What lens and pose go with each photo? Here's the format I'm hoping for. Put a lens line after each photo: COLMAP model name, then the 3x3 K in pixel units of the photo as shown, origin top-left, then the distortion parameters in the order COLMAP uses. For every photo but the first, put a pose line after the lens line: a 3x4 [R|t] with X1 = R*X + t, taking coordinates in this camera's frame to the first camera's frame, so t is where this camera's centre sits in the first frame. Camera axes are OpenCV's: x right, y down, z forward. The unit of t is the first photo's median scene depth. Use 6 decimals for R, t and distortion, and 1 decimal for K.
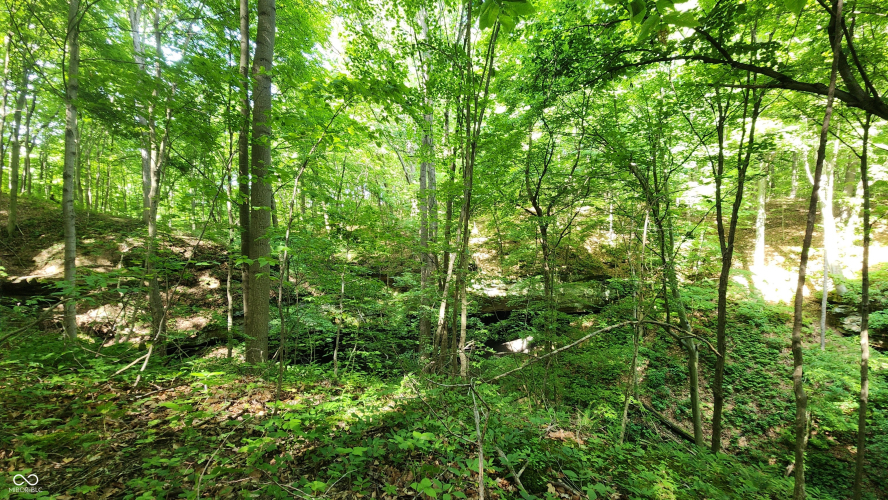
lens RADIAL K [[362.3, 0, 442.9], [0, 362.3, 253.9], [0, 0, 1]] dist [0.000130, 0.000011]
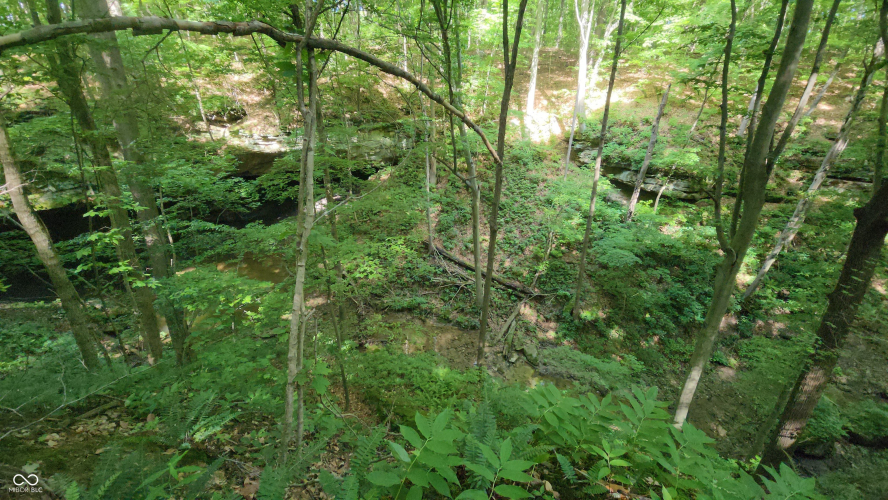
lens RADIAL K [[362.3, 0, 442.9], [0, 362.3, 253.9], [0, 0, 1]] dist [0.000130, 0.000011]
pose [[0.874810, -0.177141, 0.450921, 0.089204], [0.000666, 0.931195, 0.364521, 0.046775], [-0.484467, -0.318586, 0.814736, 0.118530]]
